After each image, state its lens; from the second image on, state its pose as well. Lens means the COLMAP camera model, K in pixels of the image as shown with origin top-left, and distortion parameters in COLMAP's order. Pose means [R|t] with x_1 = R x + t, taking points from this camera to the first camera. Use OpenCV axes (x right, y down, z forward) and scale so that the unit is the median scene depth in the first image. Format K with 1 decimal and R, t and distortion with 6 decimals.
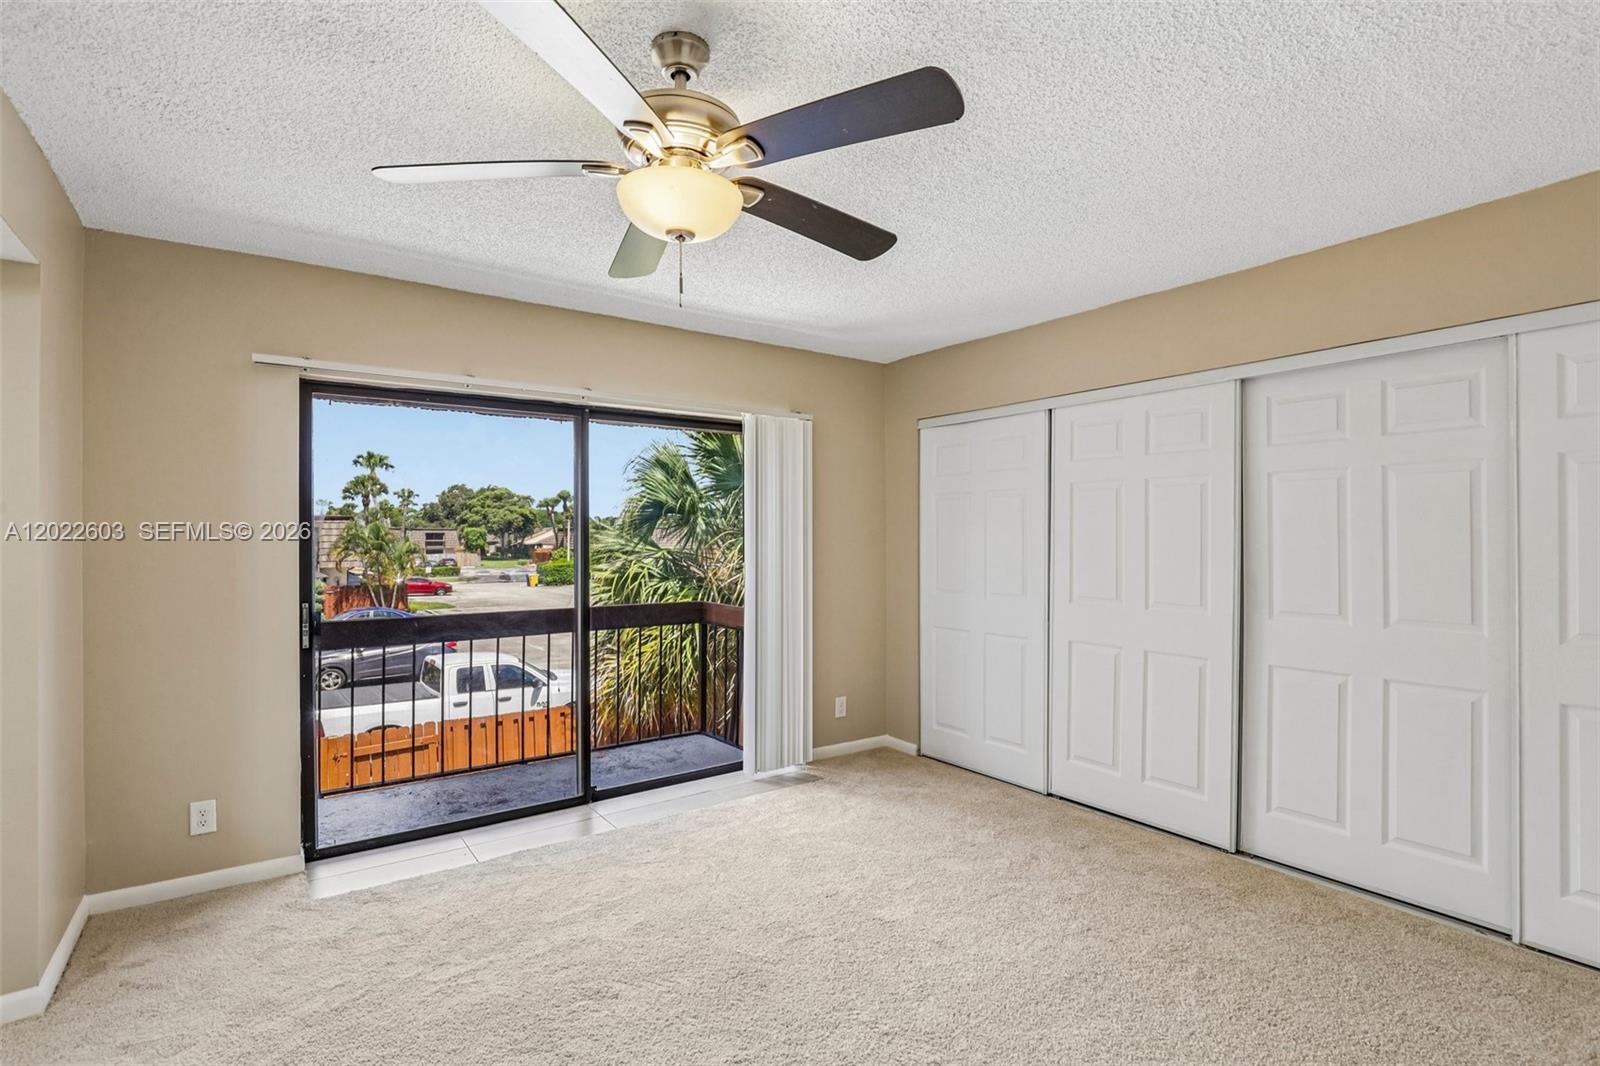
lens RADIAL K [[767.3, 0, 820.9], [0, 767.3, 535.4], [0, 0, 1]] dist [-0.022768, 0.002911]
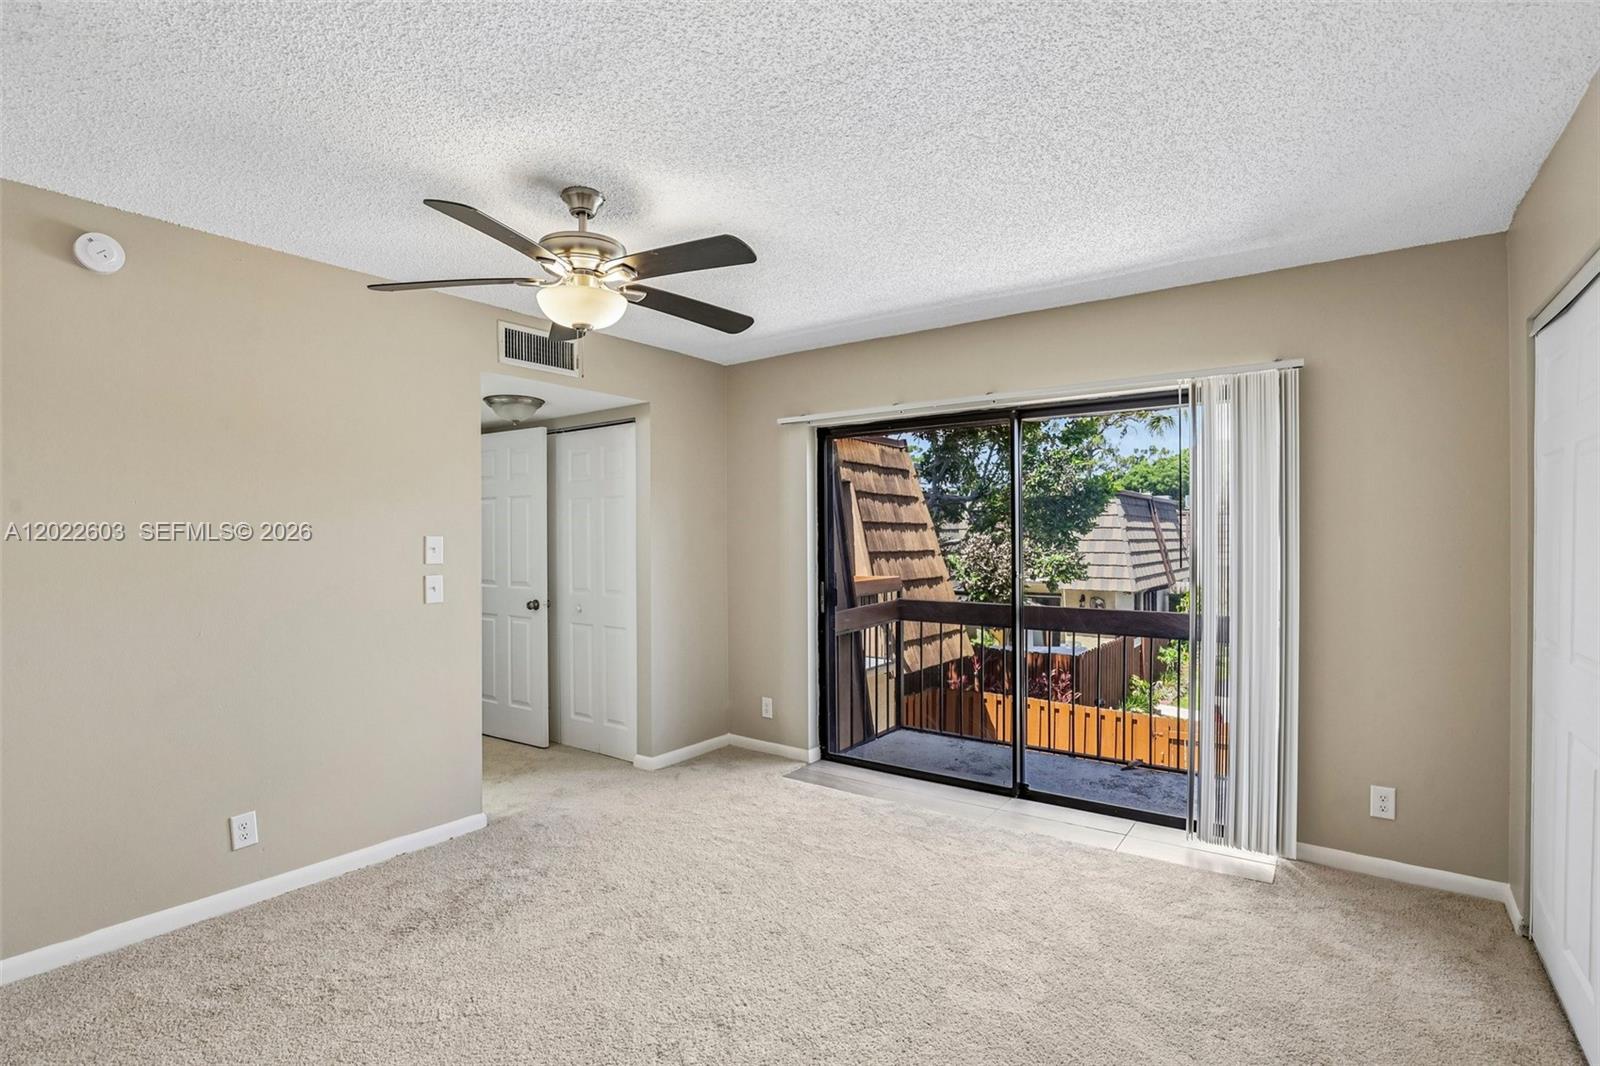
lens RADIAL K [[767.3, 0, 805.7], [0, 767.3, 535.1], [0, 0, 1]] dist [-0.022768, 0.002911]
pose [[0.303049, 0.000167, -0.952975, 0.576584], [0.004037, 0.999991, 0.001459, -0.001196], [0.952966, -0.004290, 0.303046, 0.423157]]
